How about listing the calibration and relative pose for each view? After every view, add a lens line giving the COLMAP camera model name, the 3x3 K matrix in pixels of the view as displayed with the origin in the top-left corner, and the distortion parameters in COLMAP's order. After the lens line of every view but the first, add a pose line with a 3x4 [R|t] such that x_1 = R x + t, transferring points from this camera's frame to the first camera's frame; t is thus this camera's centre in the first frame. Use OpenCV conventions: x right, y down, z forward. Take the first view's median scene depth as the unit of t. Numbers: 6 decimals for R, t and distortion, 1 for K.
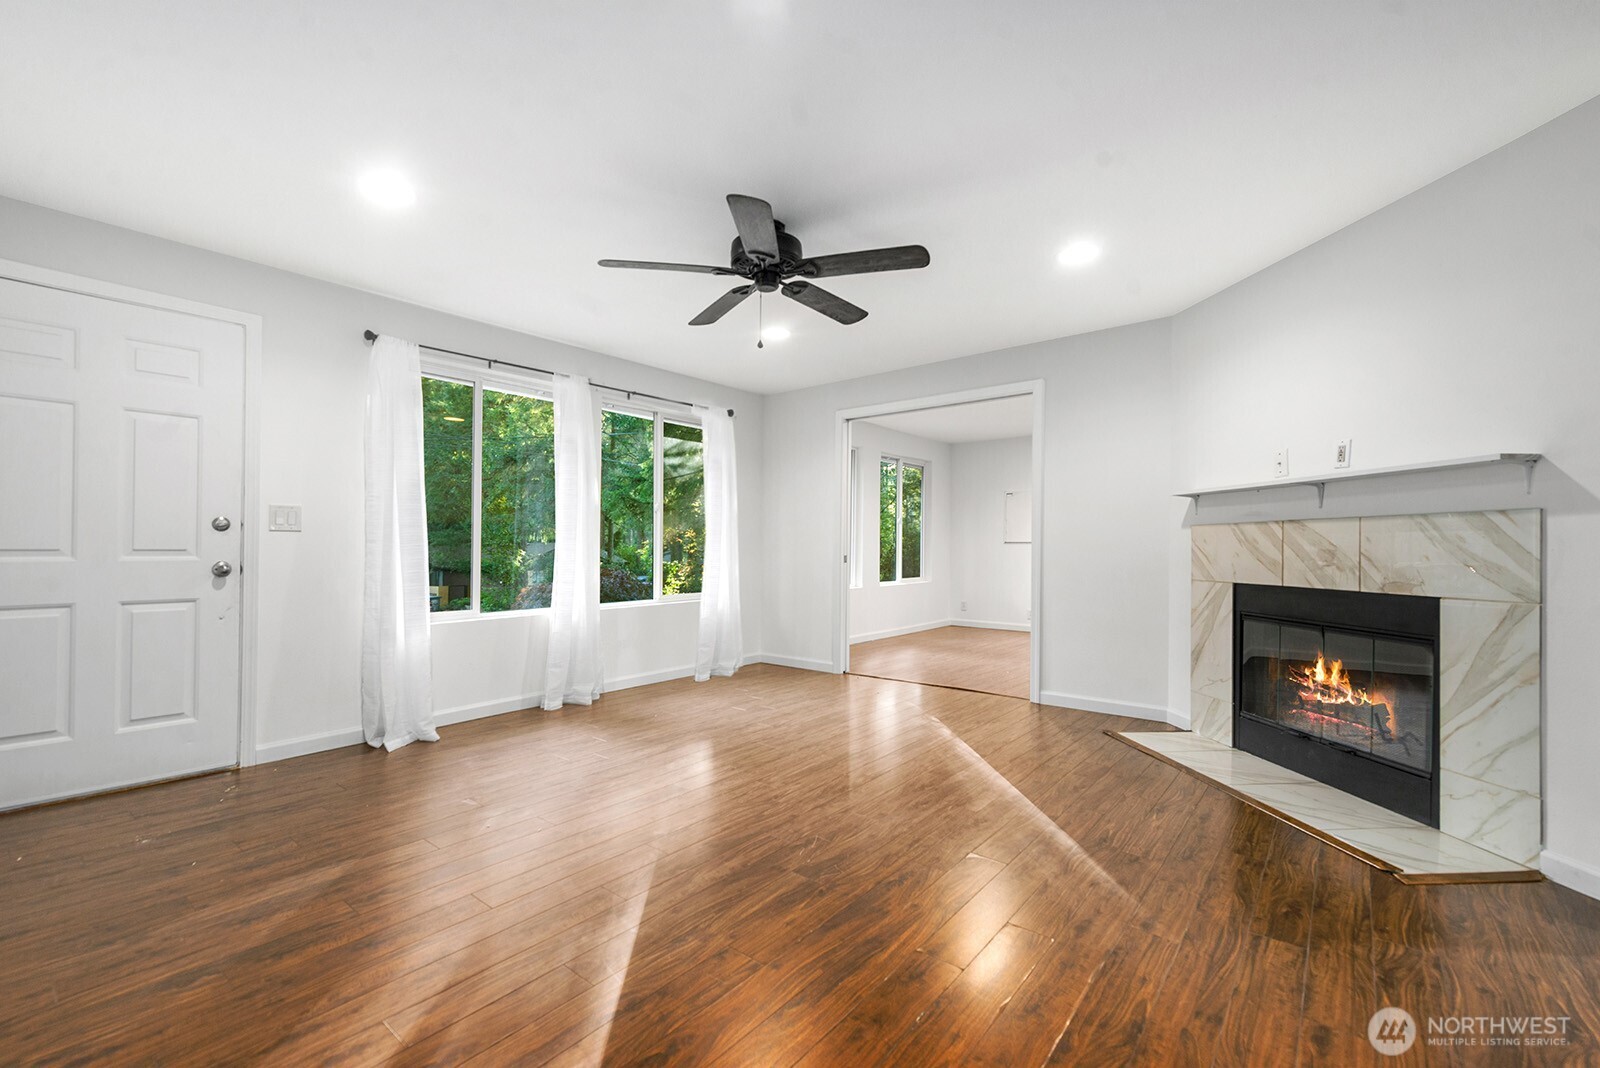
lens RADIAL K [[673.3, 0, 798.1], [0, 673.3, 550.2], [0, 0, 1]] dist [0.000215, 0.000030]
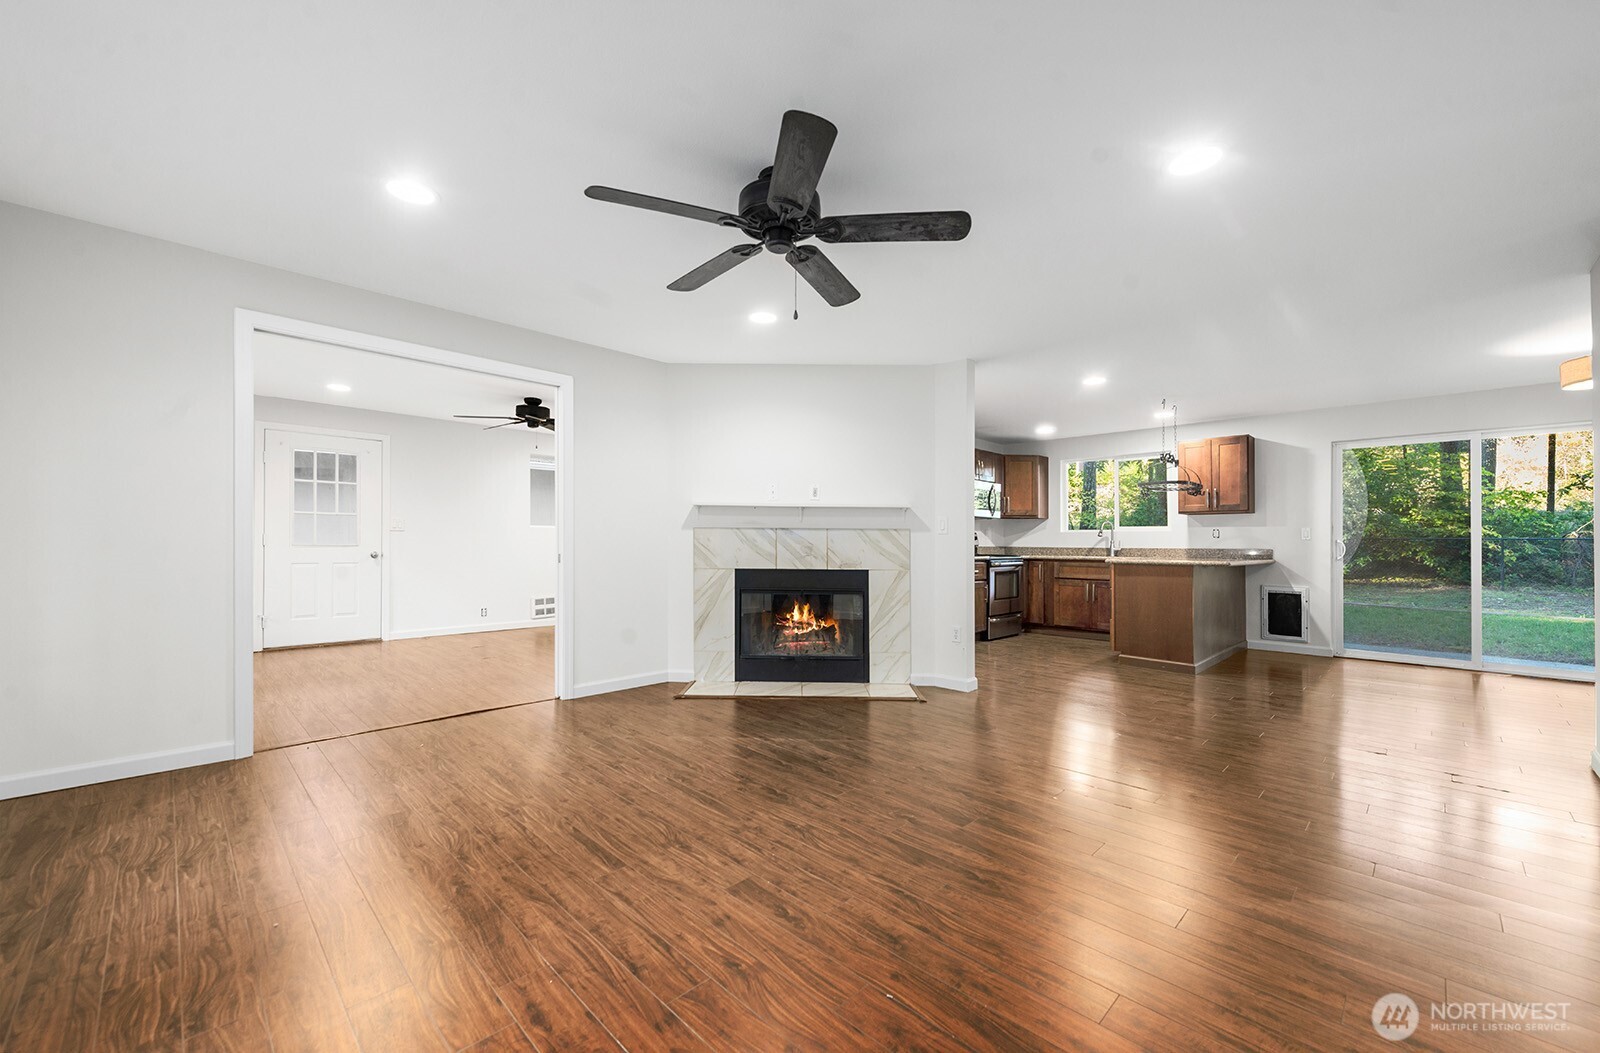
lens RADIAL K [[627.0, 0, 797.7], [0, 627.0, 542.8], [0, 0, 1]] dist [0.021115, 0.000018]
pose [[0.103714, 0.000177, 0.994607, -0.811979], [-0.002899, 0.999996, 0.000124, -0.009756], [-0.994603, -0.002896, 0.103714, 0.847824]]
